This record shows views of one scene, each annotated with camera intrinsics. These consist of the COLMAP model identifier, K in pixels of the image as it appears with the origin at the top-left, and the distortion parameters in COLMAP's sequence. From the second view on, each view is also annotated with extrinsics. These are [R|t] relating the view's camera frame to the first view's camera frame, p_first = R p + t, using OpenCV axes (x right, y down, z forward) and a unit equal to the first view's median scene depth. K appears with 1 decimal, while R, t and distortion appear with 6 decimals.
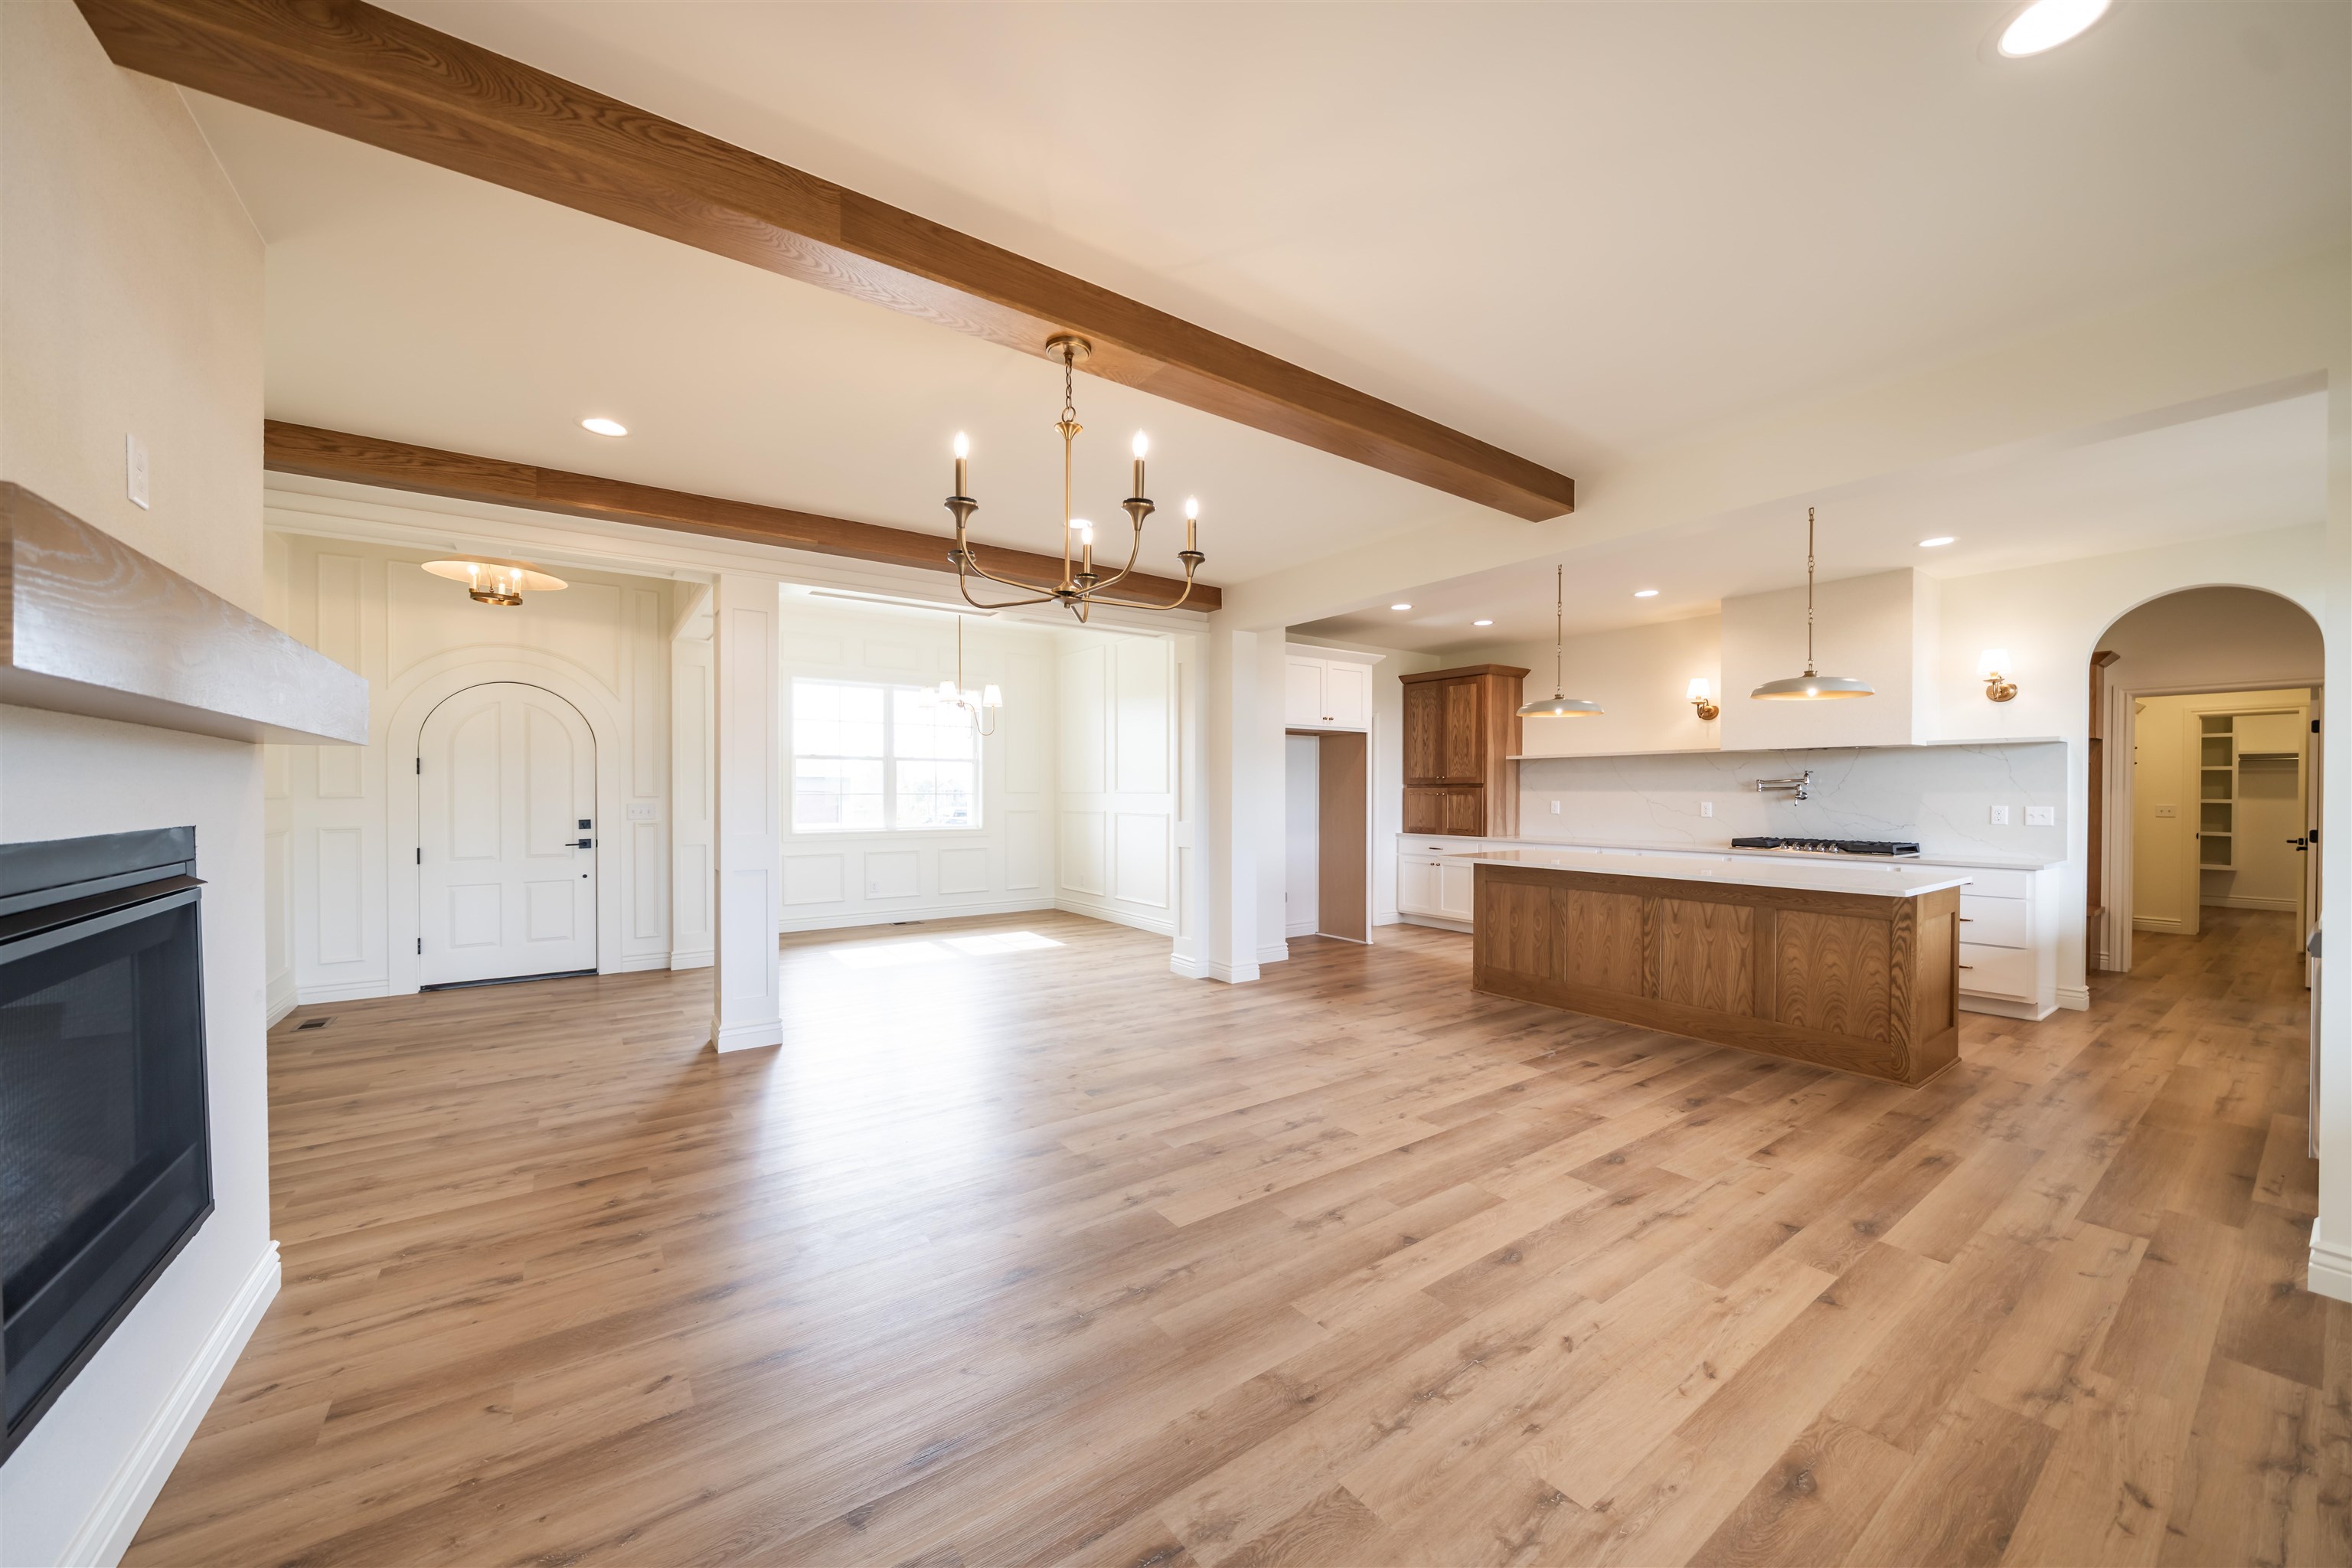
lens RADIAL K [[812.3, 0, 1114.7], [0, 812.3, 804.6], [0, 0, 1]] dist [-0.005524, -0.000147]
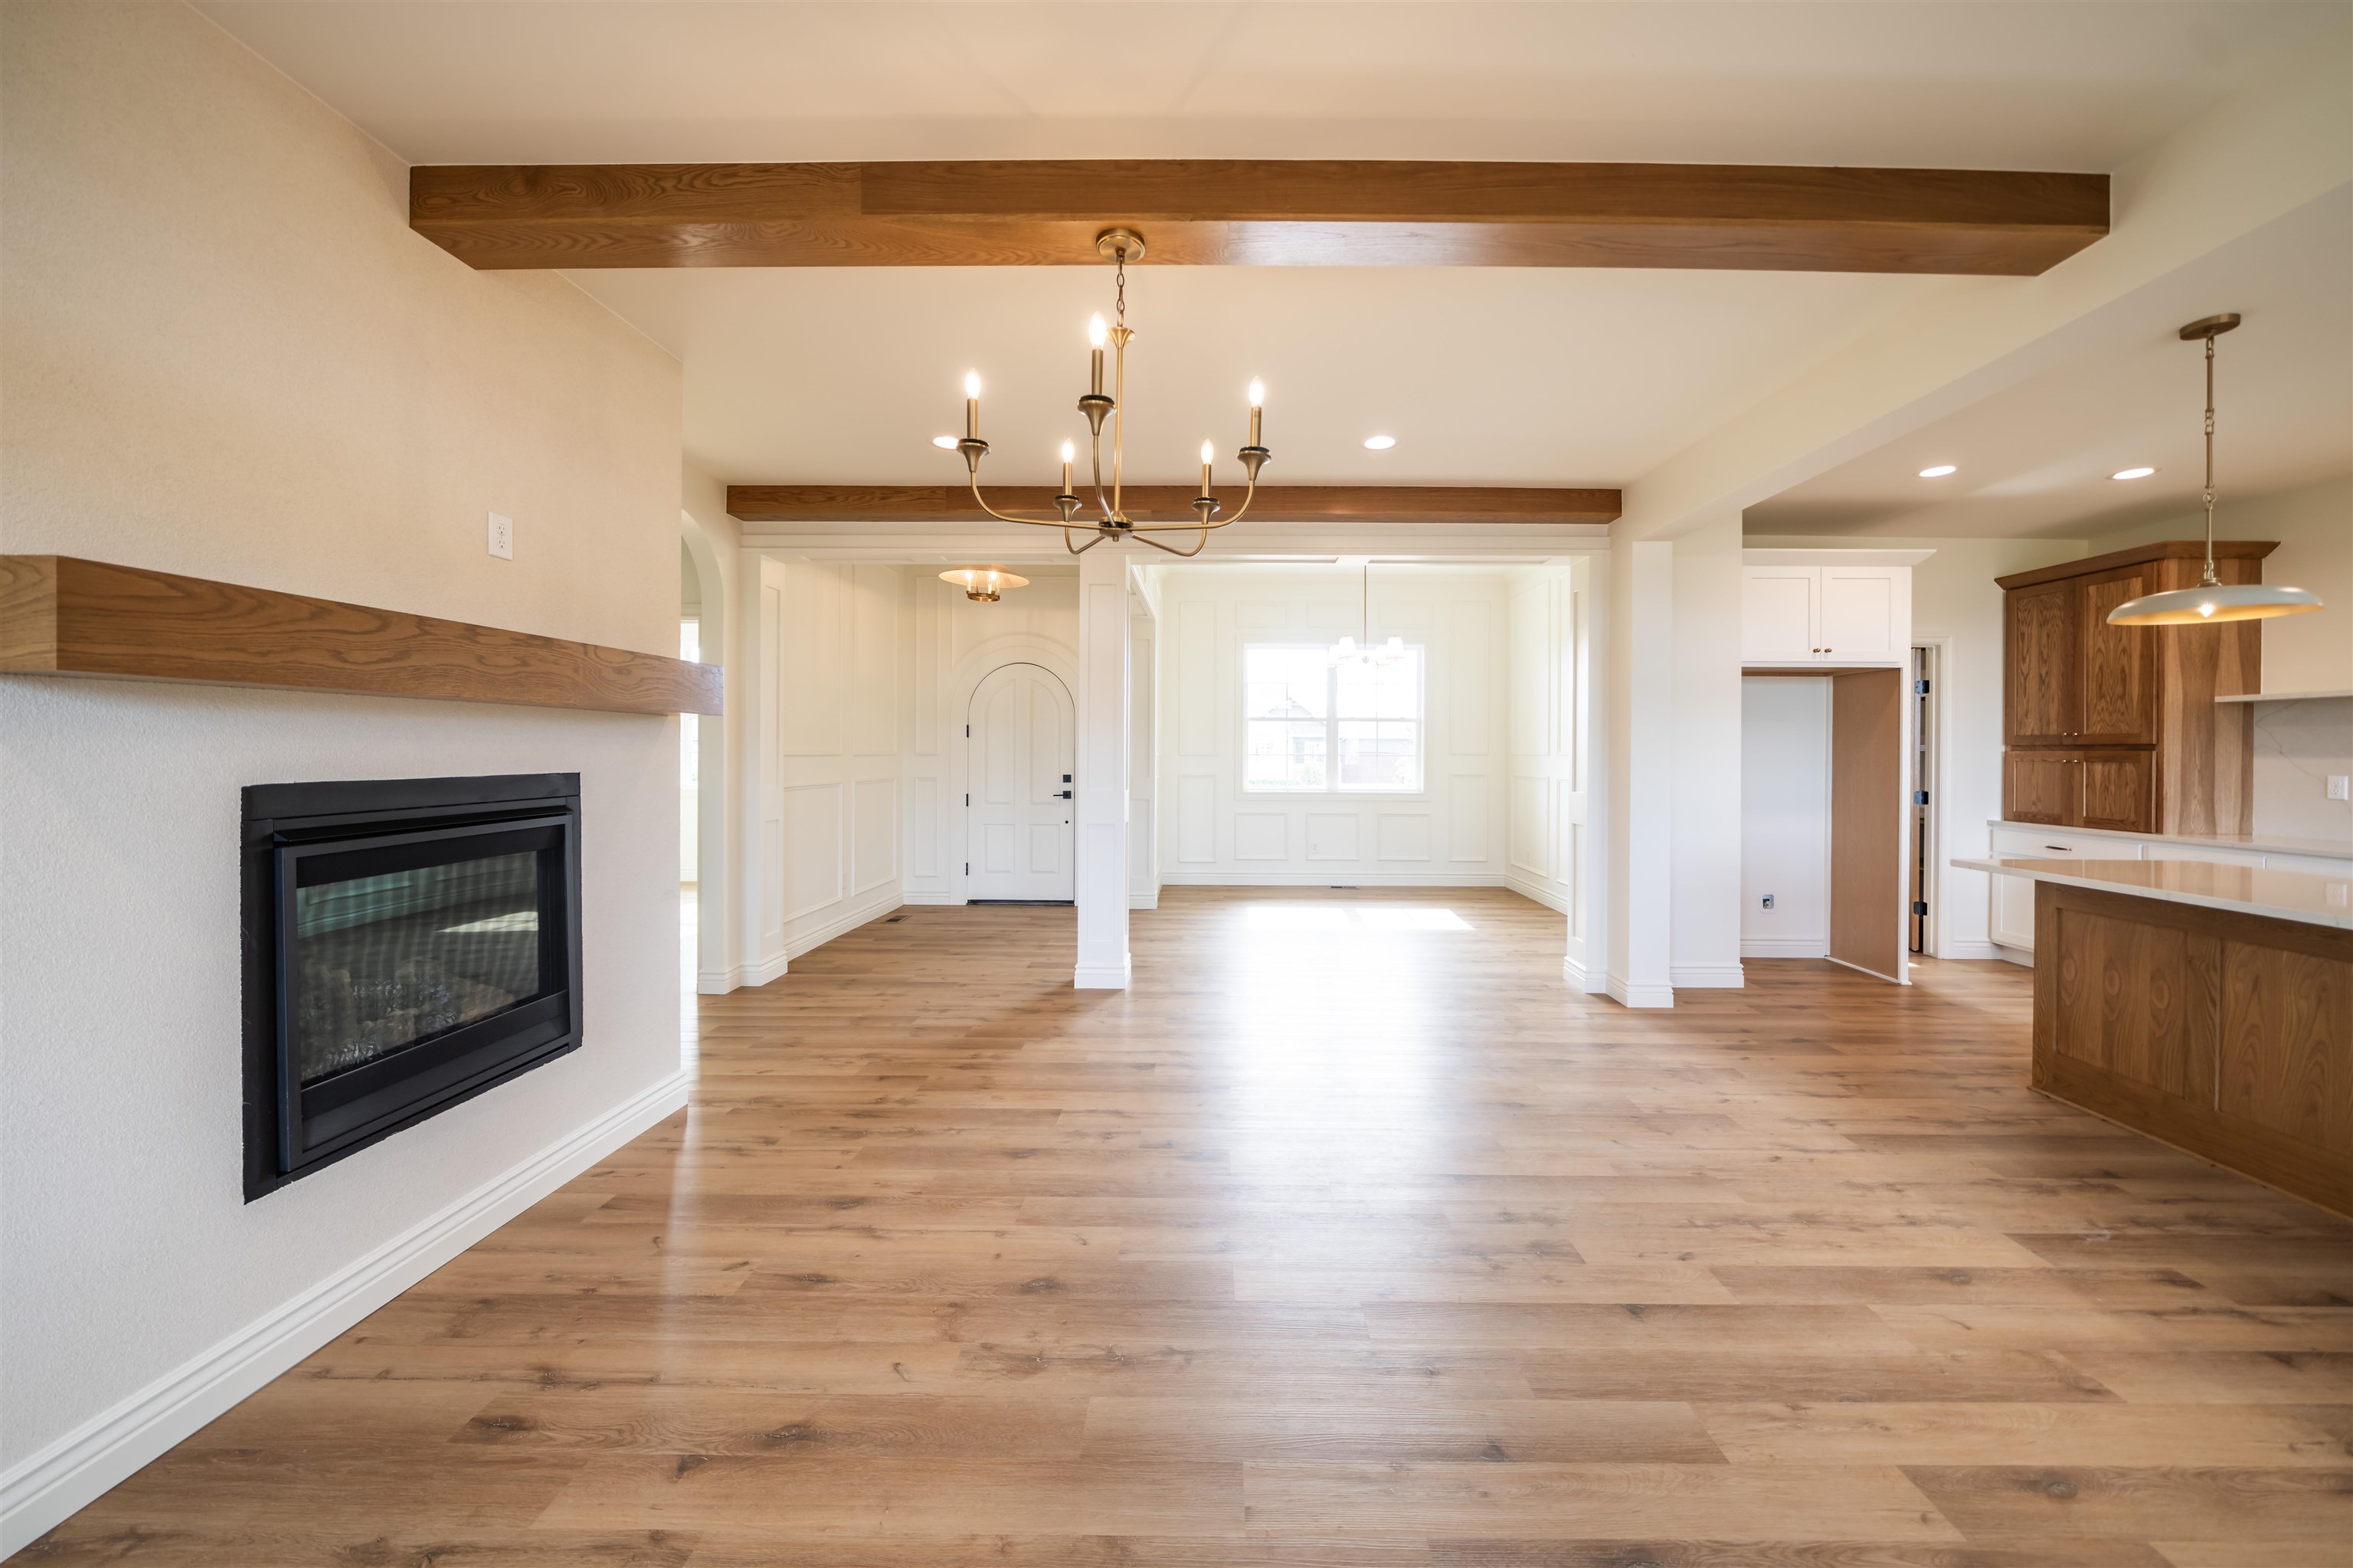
lens RADIAL K [[812.7, 0, 1215.5], [0, 812.7, 759.8], [0, 0, 1]] dist [-0.005524, -0.000147]
pose [[0.836620, 0.009755, -0.547696, 0.351545], [-0.014372, 0.999888, -0.004144, -0.003258], [0.547594, 0.011338, 0.836667, 0.226375]]
